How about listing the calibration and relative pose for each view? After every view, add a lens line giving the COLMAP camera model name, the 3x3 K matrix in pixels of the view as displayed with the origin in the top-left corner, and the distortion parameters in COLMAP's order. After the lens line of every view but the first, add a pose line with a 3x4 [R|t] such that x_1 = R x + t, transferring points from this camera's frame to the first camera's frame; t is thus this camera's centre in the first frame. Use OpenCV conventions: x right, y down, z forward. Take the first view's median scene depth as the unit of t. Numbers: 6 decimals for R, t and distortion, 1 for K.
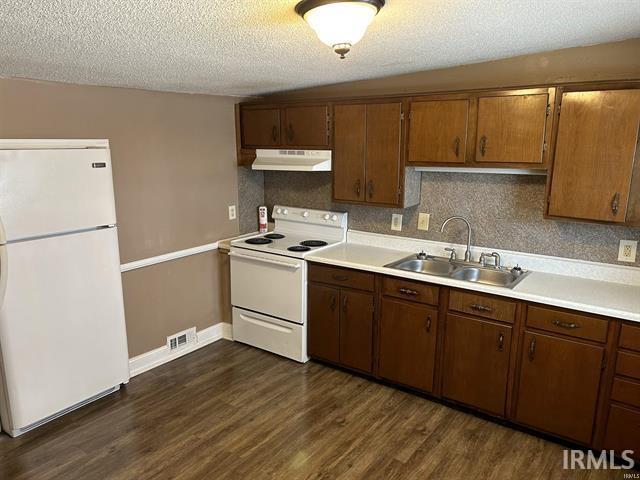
lens RADIAL K [[481.9, 0, 320.7], [0, 481.9, 241.7], [0, 0, 1]] dist [0.085772, -0.144772]
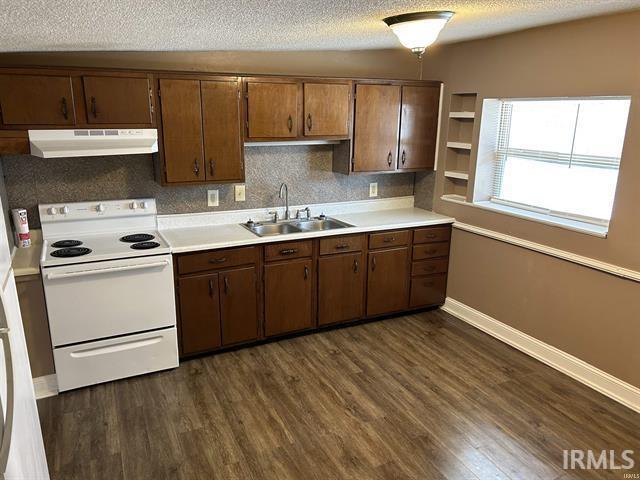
lens RADIAL K [[481.9, 0, 320.7], [0, 481.9, 241.7], [0, 0, 1]] dist [0.085772, -0.144772]
pose [[0.473958, -0.227004, 0.850784, -0.697854], [0.175047, 0.971204, 0.161619, -0.085377], [-0.862973, 0.072327, 0.500046, 0.330655]]
